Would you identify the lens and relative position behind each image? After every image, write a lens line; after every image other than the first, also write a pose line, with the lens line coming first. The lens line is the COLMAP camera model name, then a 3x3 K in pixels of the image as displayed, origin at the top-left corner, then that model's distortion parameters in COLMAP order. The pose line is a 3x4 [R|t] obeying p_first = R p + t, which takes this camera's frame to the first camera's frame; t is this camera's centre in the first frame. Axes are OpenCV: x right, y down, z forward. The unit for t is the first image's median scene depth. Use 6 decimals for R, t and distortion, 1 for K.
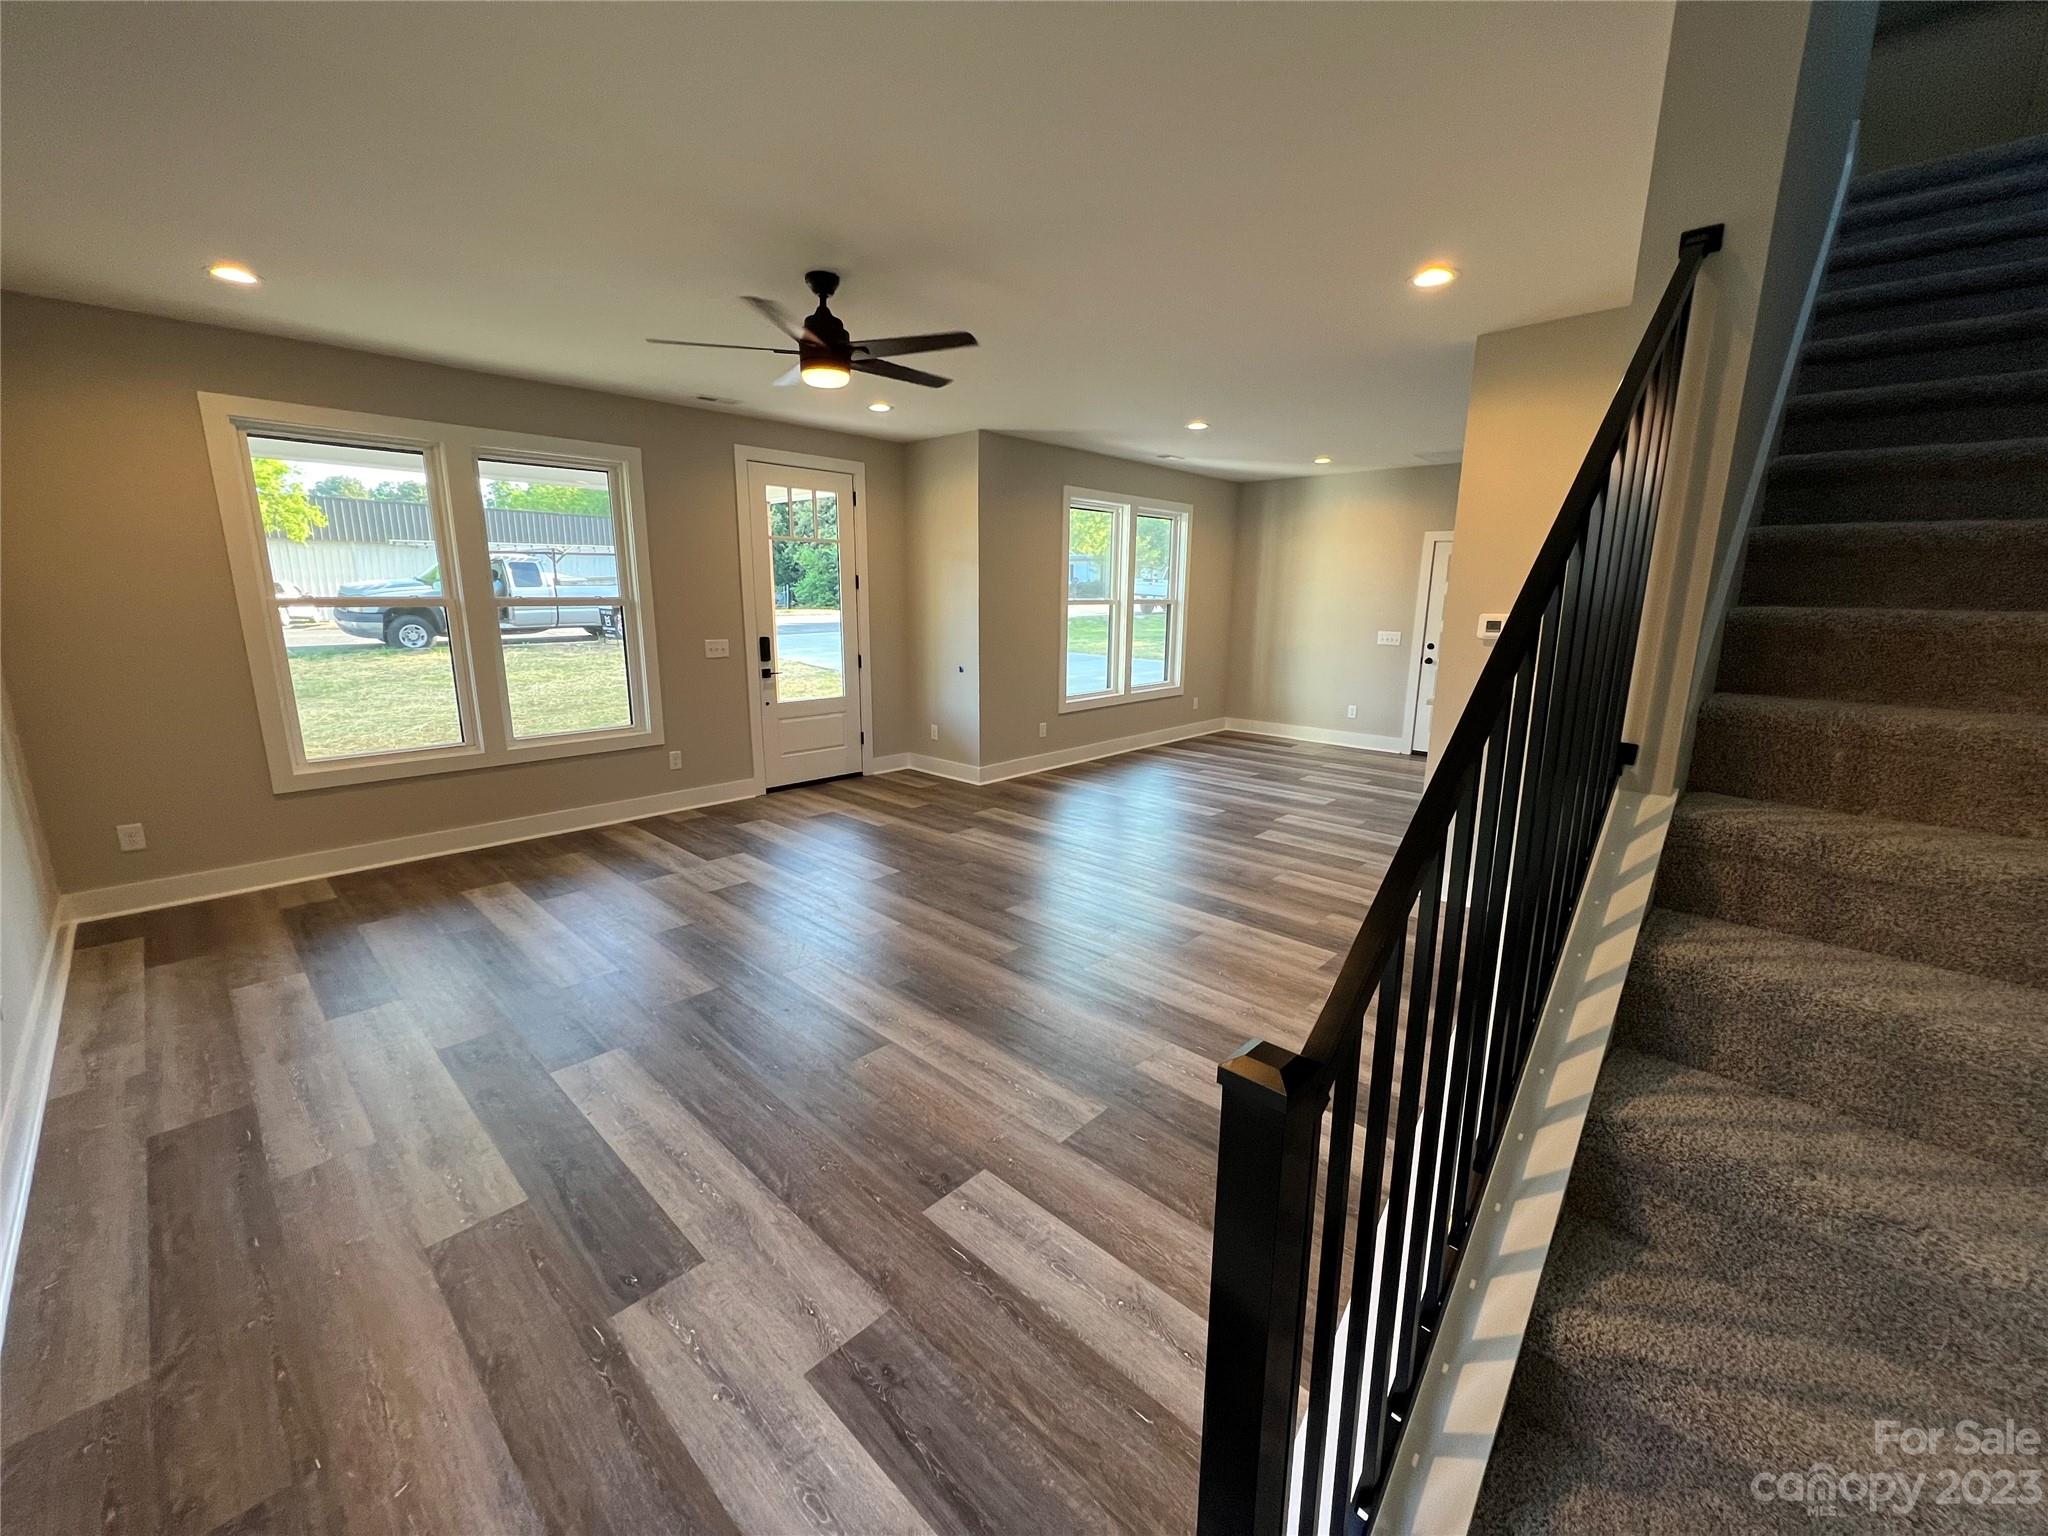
lens RADIAL K [[796.0, 0, 1024.0], [0, 796.0, 768.0], [0, 0, 1]] dist [0.025272, 0.000096]
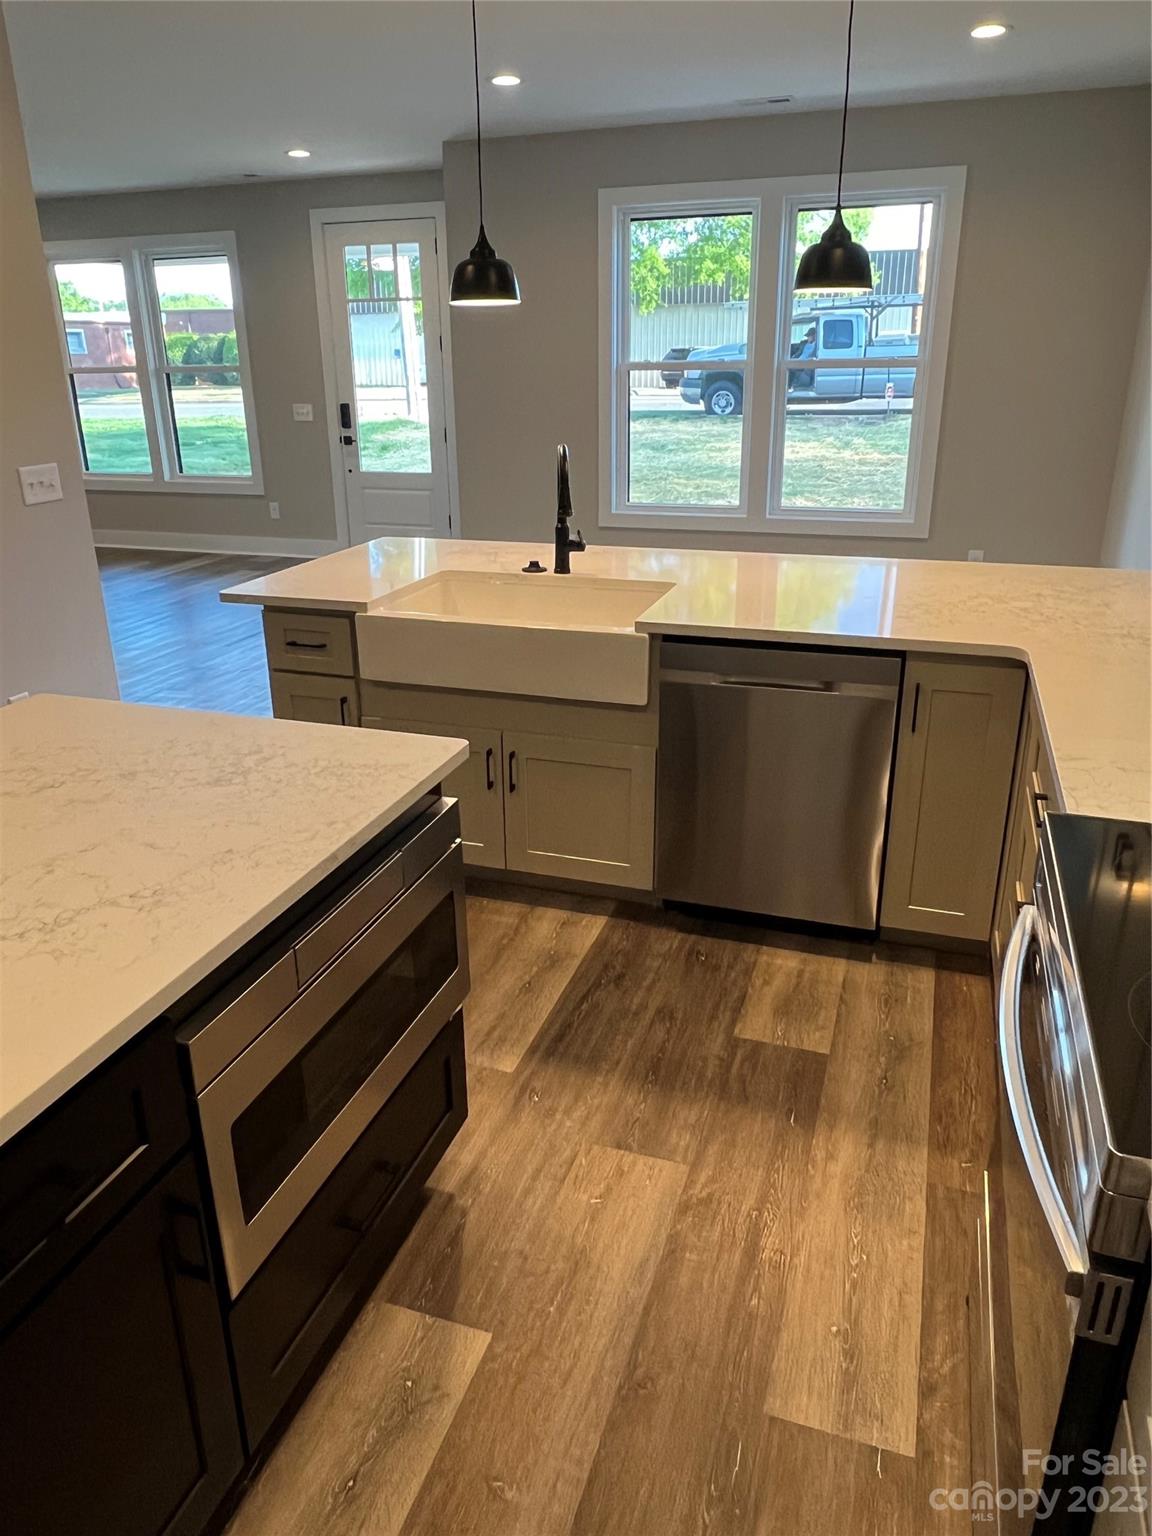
lens RADIAL K [[1099.8, 0, 572.4], [0, 1099.8, 724.5], [0, 0, 1]] dist [-0.009371, -0.004594]
pose [[0.400977, 0.286251, -0.870217, 0.486364], [-0.186827, 0.955515, 0.228224, -0.064615], [0.896835, 0.071068, 0.436620, 0.301509]]
